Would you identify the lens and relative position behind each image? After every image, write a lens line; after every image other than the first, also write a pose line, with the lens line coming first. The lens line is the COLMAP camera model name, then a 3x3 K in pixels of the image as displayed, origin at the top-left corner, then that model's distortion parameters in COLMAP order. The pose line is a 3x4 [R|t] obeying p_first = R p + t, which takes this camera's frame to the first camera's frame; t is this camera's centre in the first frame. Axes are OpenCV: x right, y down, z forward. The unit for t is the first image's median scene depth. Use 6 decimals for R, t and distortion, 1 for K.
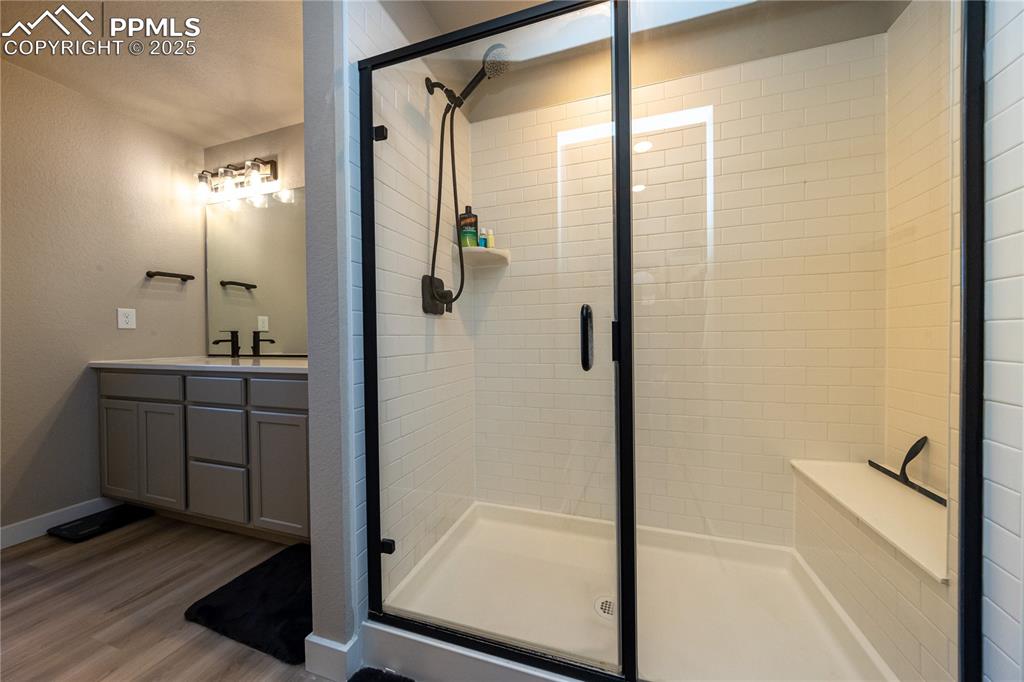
lens RADIAL K [[348.5, 0, 512.7], [0, 348.5, 338.1], [0, 0, 1]] dist [0.000195, -0.000041]
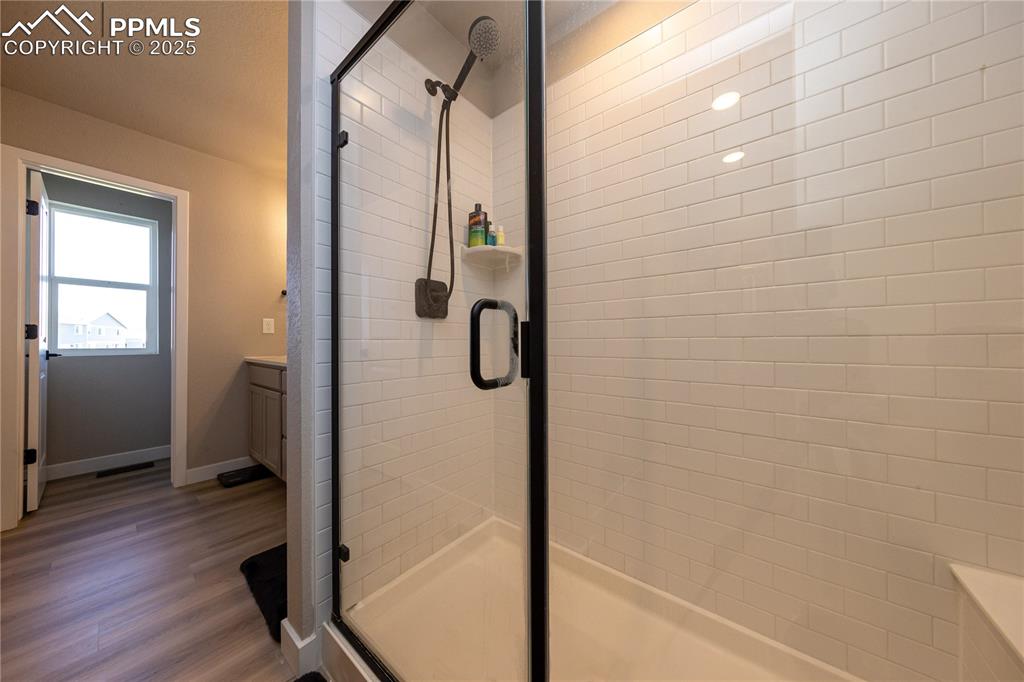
lens RADIAL K [[326.6, 0, 510.2], [0, 326.6, 338.2], [0, 0, 1]] dist [0.000208, -0.000225]
pose [[0.929583, 0.004082, -0.368590, 0.317893], [-0.008380, 0.999914, -0.010063, -0.004337], [0.368517, 0.012443, 0.929538, 0.232916]]
